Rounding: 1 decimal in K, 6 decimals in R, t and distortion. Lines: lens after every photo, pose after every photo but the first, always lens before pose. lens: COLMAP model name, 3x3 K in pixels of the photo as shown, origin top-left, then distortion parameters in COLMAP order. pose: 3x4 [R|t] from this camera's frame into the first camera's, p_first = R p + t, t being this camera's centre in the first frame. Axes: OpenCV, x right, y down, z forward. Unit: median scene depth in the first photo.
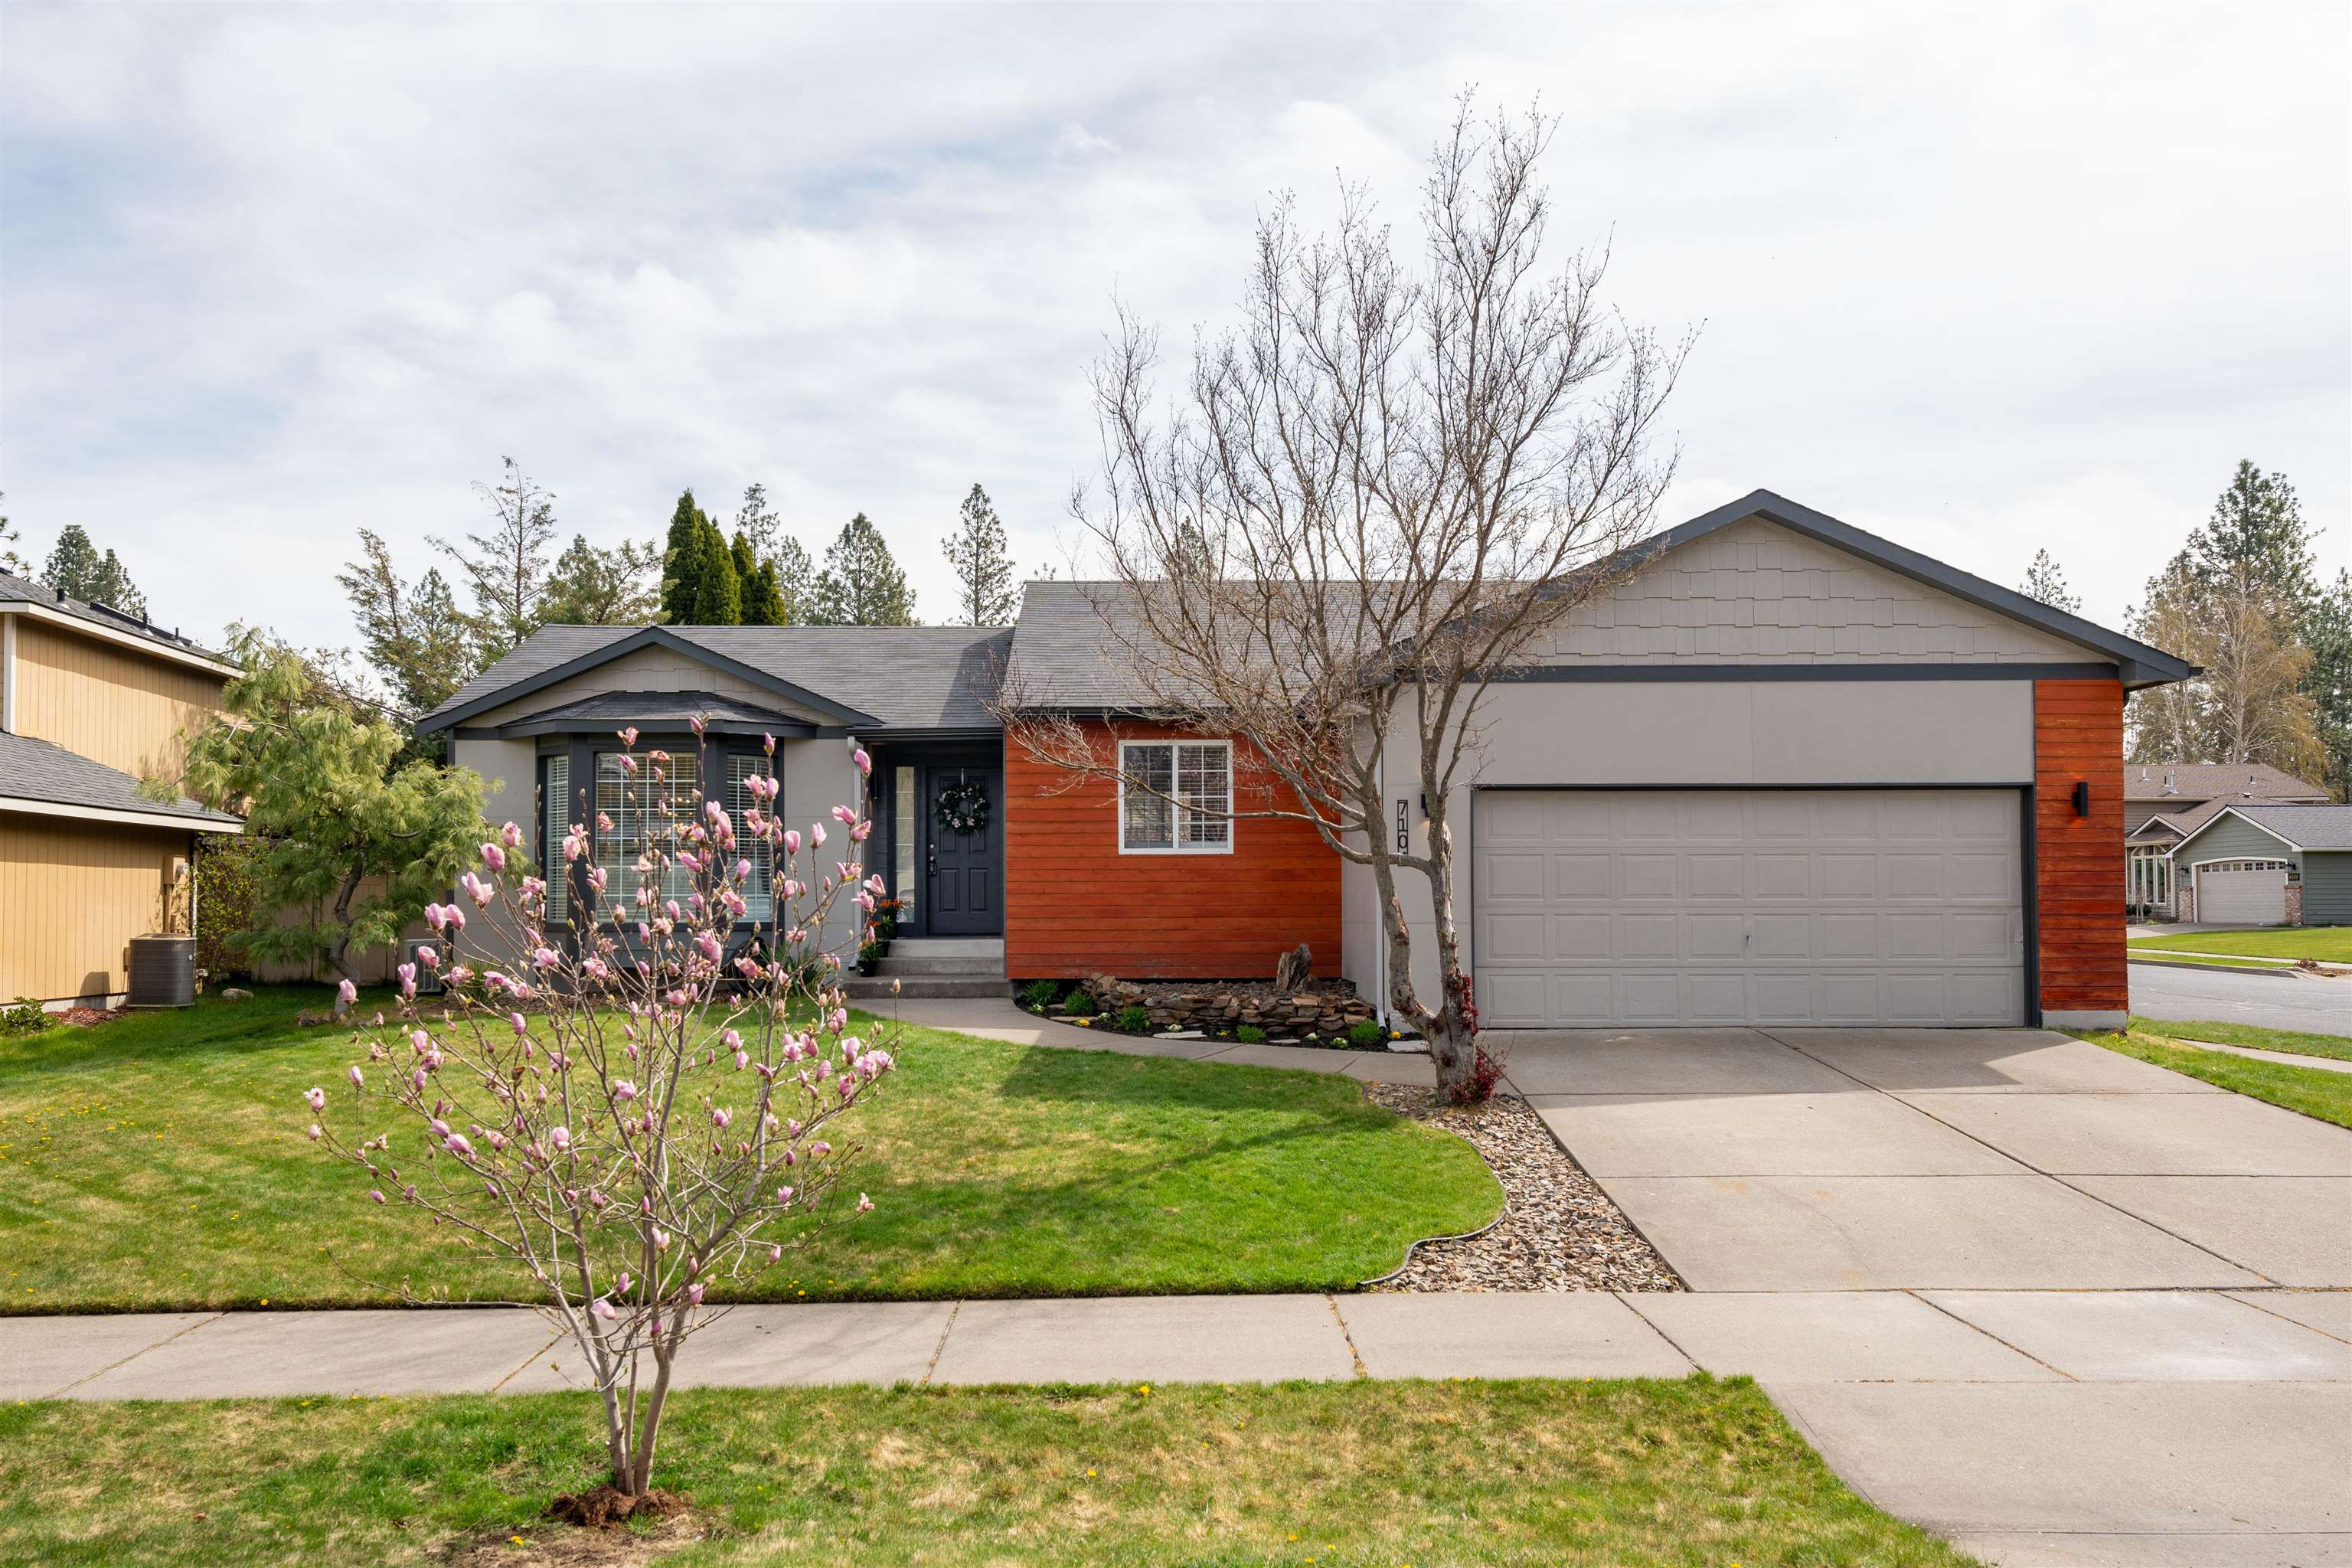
lens RADIAL K [[1501.9, 0, 1057.1], [0, 1501.9, 890.6], [0, 0, 1]] dist [0.039130, 0.002148]
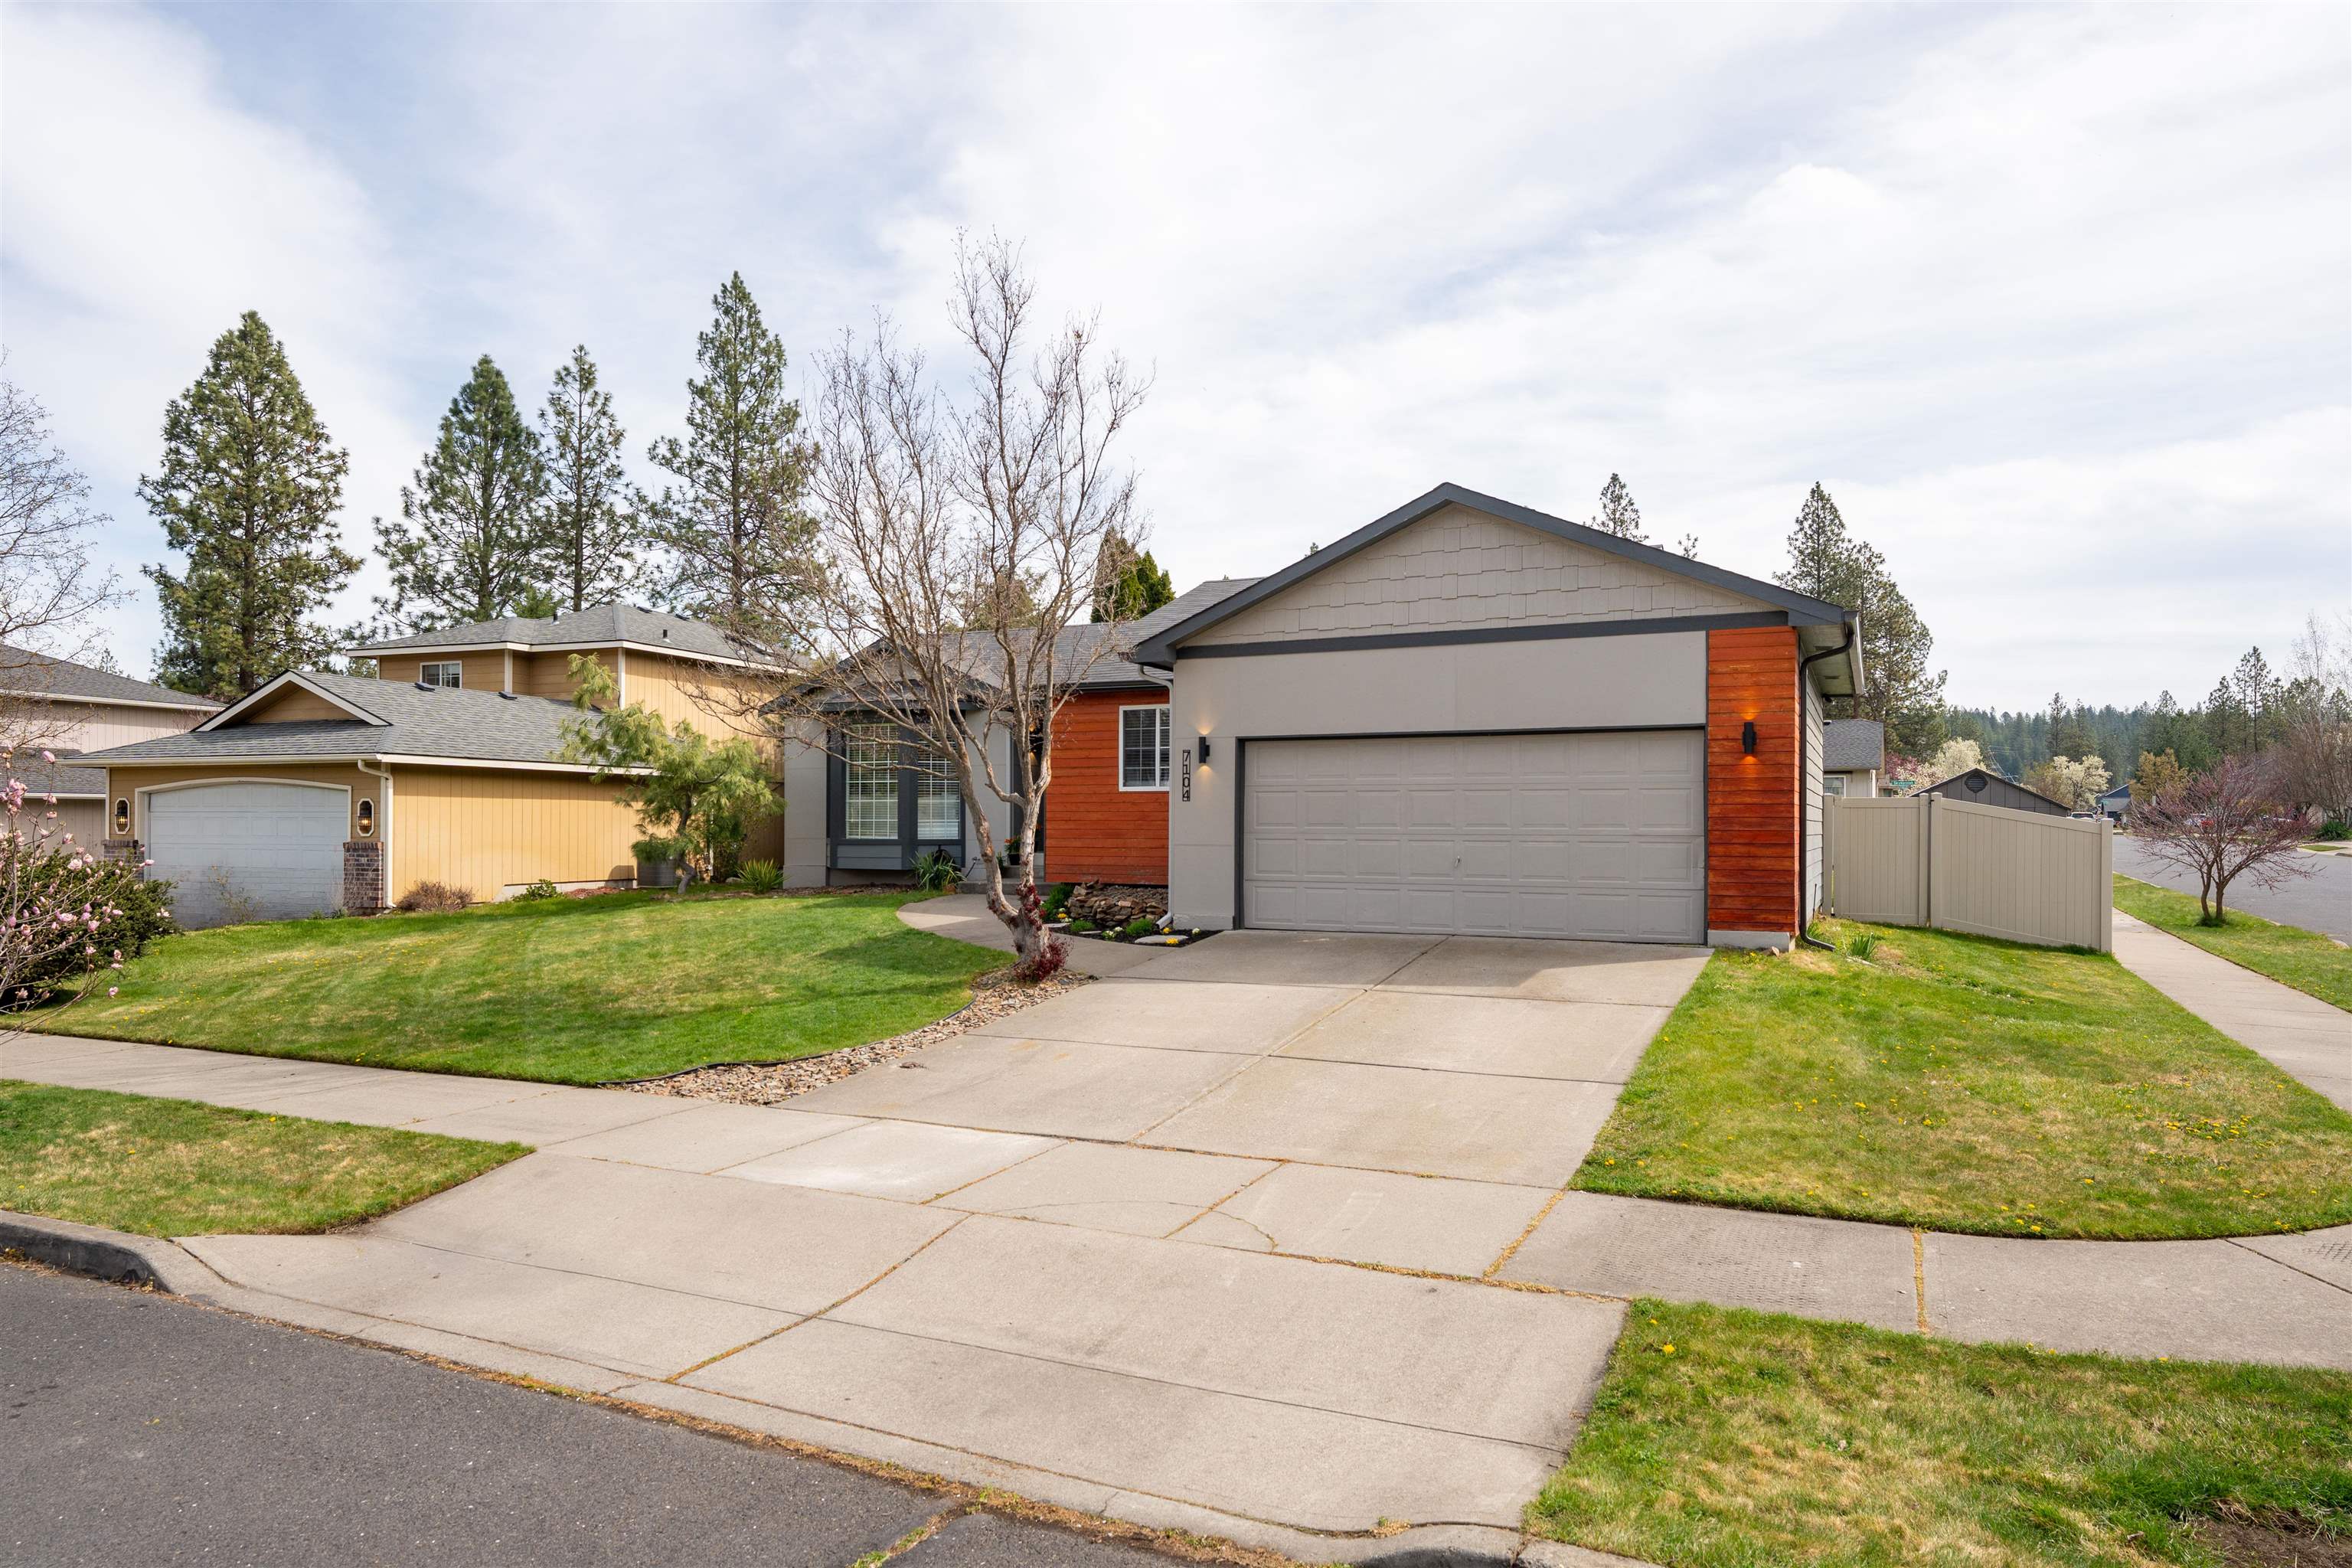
lens RADIAL K [[1186.1, 0, 1217.6], [0, 1186.1, 805.4], [0, 0, 1]] dist [-0.000341, 0.000003]
pose [[0.923520, -0.001781, -0.383547, 0.526918], [-0.000844, 0.999977, -0.006677, -0.004453], [0.383550, 0.006491, 0.923497, 0.059215]]
